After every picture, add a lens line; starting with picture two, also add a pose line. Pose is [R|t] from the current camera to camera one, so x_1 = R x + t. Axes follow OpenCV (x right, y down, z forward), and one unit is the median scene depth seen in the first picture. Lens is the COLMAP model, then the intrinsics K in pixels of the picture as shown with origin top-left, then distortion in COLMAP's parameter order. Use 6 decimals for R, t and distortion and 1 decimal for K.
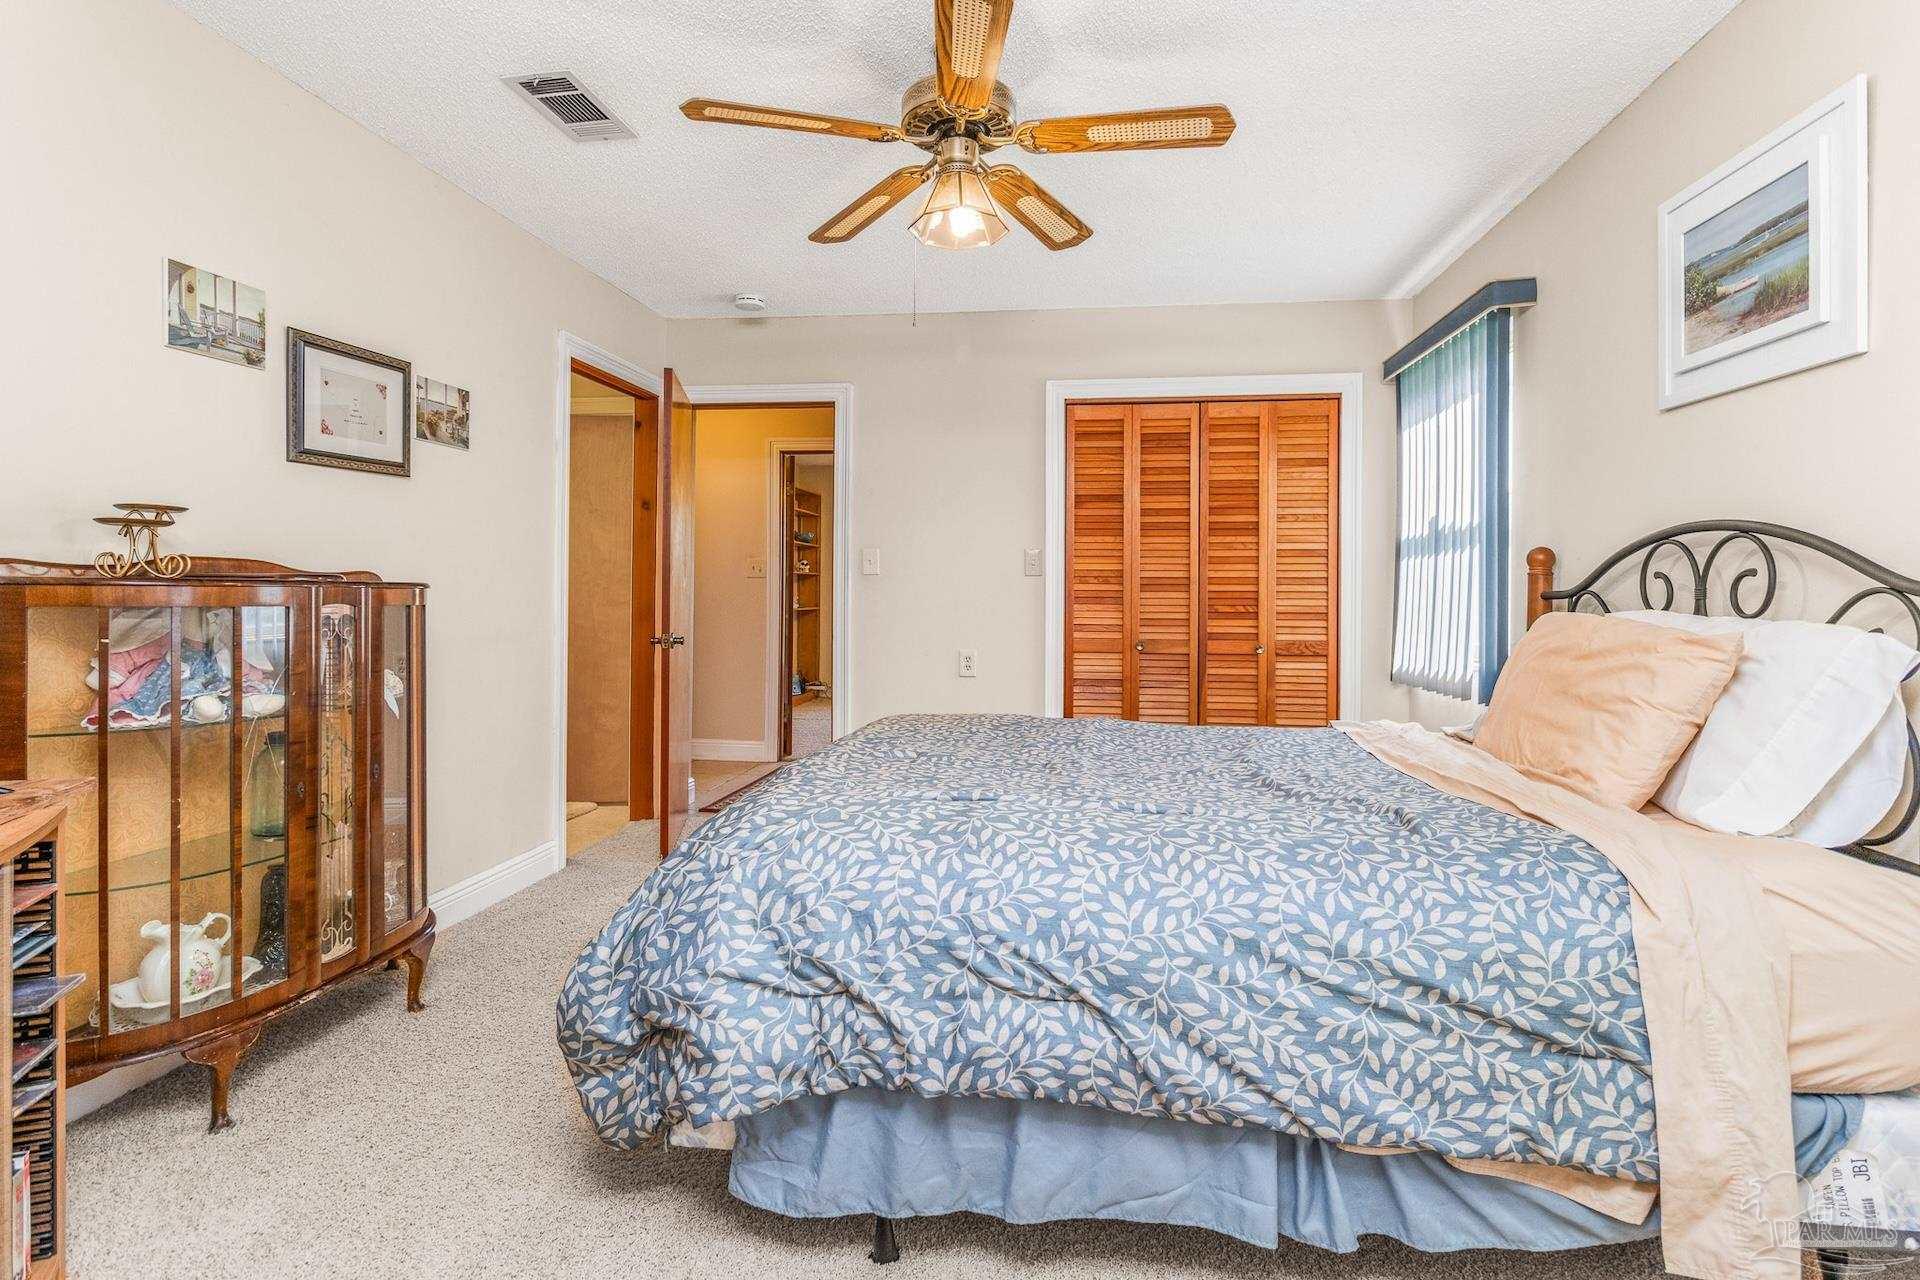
lens RADIAL K [[969.1, 0, 939.0], [0, 969.1, 587.9], [0, 0, 1]] dist [0.010287, 0.000191]
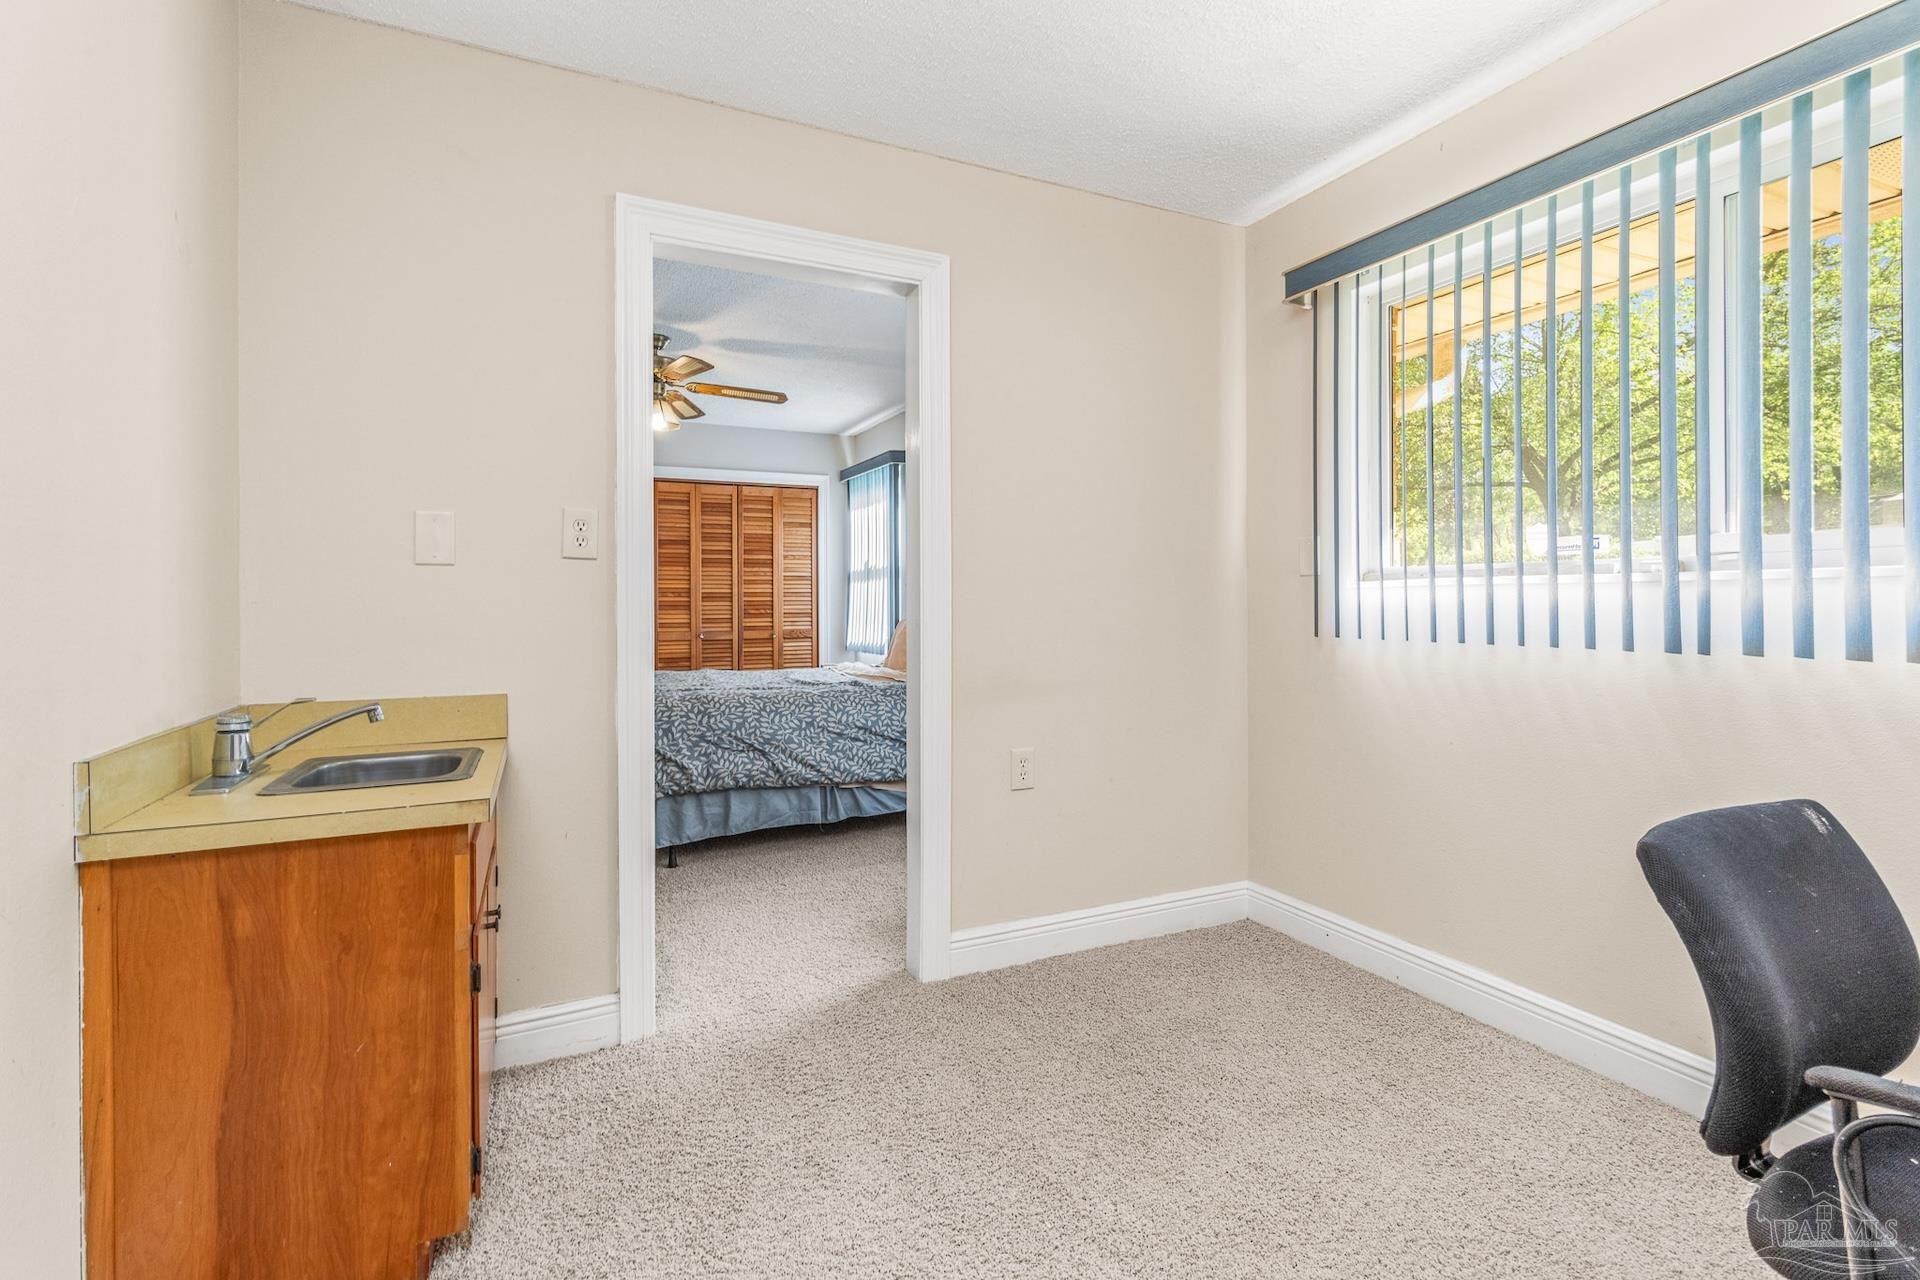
lens RADIAL K [[889.2, 0, 979.7], [0, 889.2, 595.2], [0, 0, 1]] dist [-0.000001, 0.000001]
pose [[0.827186, -0.008007, 0.561872, -0.727262], [0.009396, 0.999956, 0.000416, -0.009586], [-0.561850, 0.004936, 0.827224, -1.432305]]
